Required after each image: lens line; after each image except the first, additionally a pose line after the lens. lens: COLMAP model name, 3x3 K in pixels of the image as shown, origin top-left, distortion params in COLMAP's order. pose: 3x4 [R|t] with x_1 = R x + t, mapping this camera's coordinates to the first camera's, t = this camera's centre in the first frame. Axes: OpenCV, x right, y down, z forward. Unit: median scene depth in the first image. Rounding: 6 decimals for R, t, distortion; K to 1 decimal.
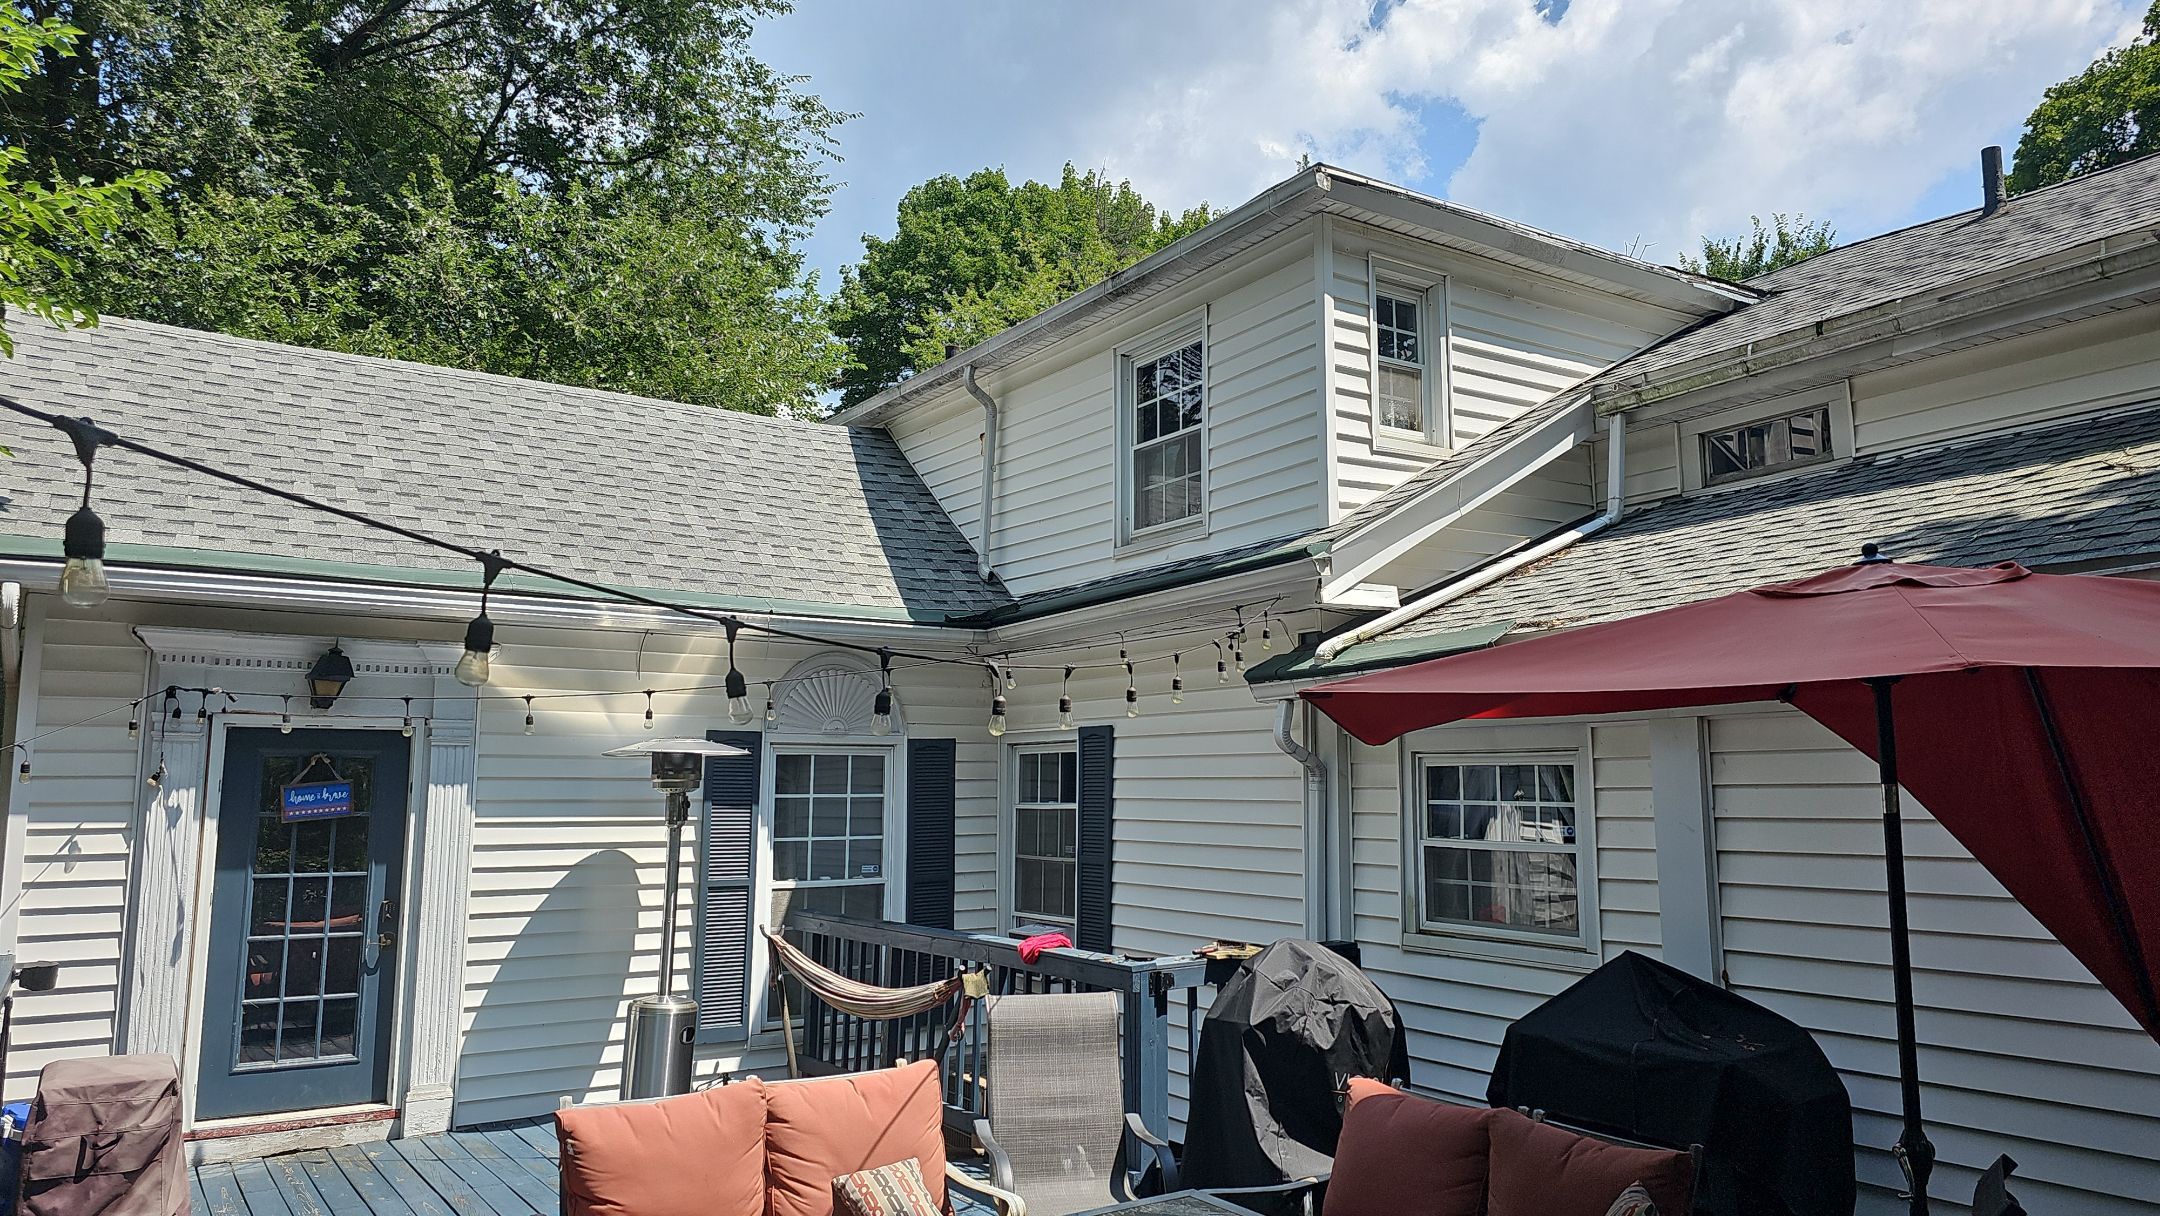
lens RADIAL K [[1365.8, 0, 1080.0], [0, 1365.8, 608.0], [0, 0, 1]] dist [0.064251, -0.067488]
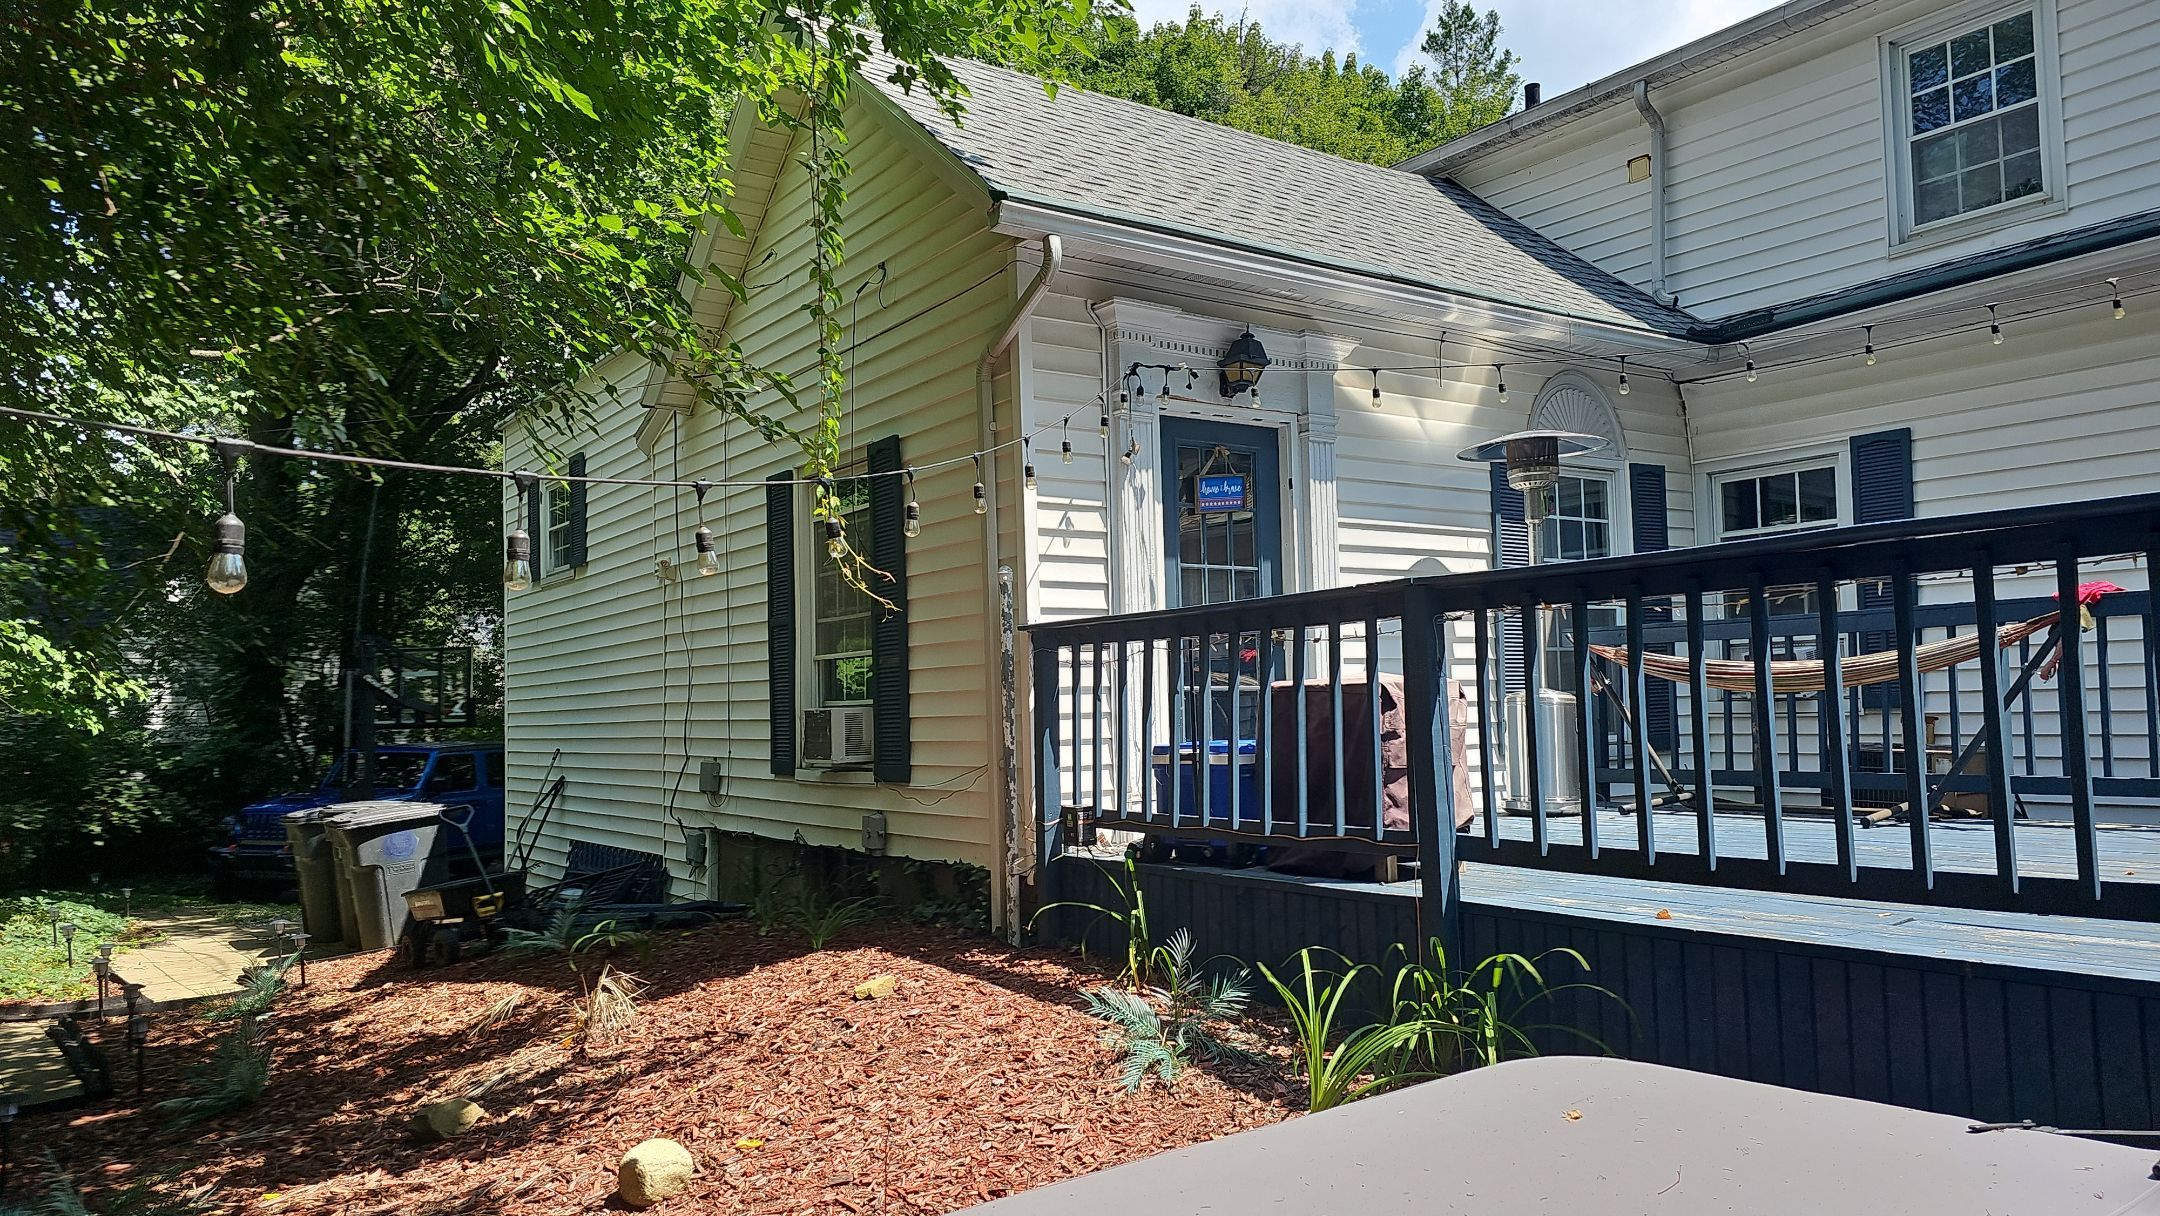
lens RADIAL K [[1410.8, 0, 1080.0], [0, 1410.8, 608.0], [0, 0, 1]] dist [0.002440, -0.000413]
pose [[0.999582, -0.025564, -0.013518, -0.636818], [0.026467, 0.997093, 0.071456, 0.145780], [0.011652, -0.071784, 0.997352, -0.006086]]
